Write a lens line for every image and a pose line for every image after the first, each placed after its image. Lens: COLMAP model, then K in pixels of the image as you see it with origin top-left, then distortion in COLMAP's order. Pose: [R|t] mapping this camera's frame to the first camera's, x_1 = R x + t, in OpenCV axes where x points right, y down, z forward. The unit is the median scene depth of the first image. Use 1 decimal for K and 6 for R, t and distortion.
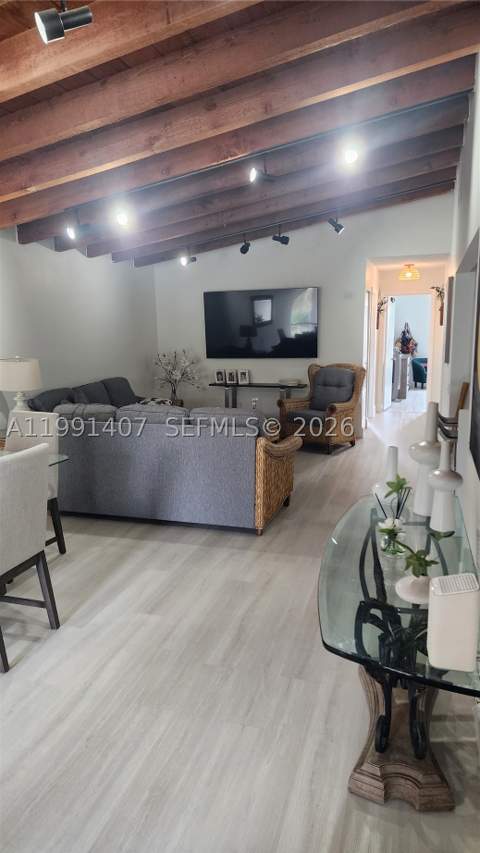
lens RADIAL K [[574.6, 0, 237.5], [0, 574.6, 427.7], [0, 0, 1]] dist [0.067254, -0.065193]
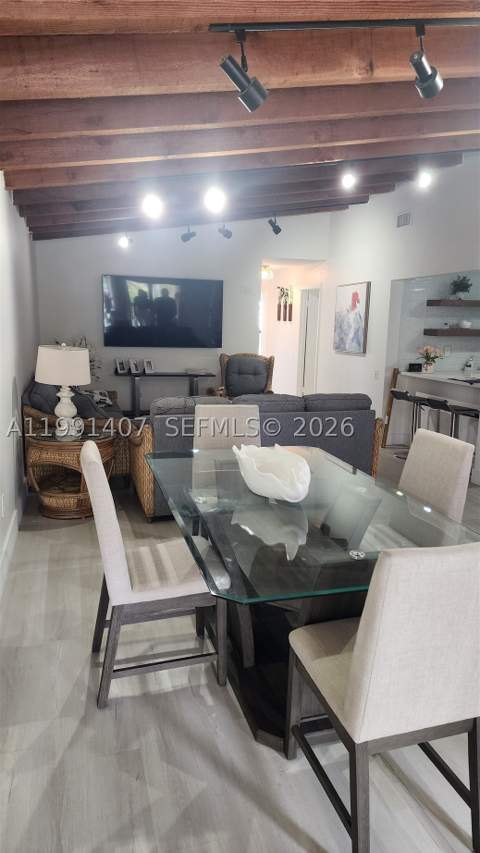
lens RADIAL K [[574.6, 0, 237.5], [0, 574.6, 427.7], [0, 0, 1]] dist [0.067254, -0.065193]
pose [[0.821214, -0.069150, 0.566415, -0.450440], [0.059308, 0.997597, 0.035803, -0.011174], [-0.567530, 0.004191, 0.823342, 0.119354]]
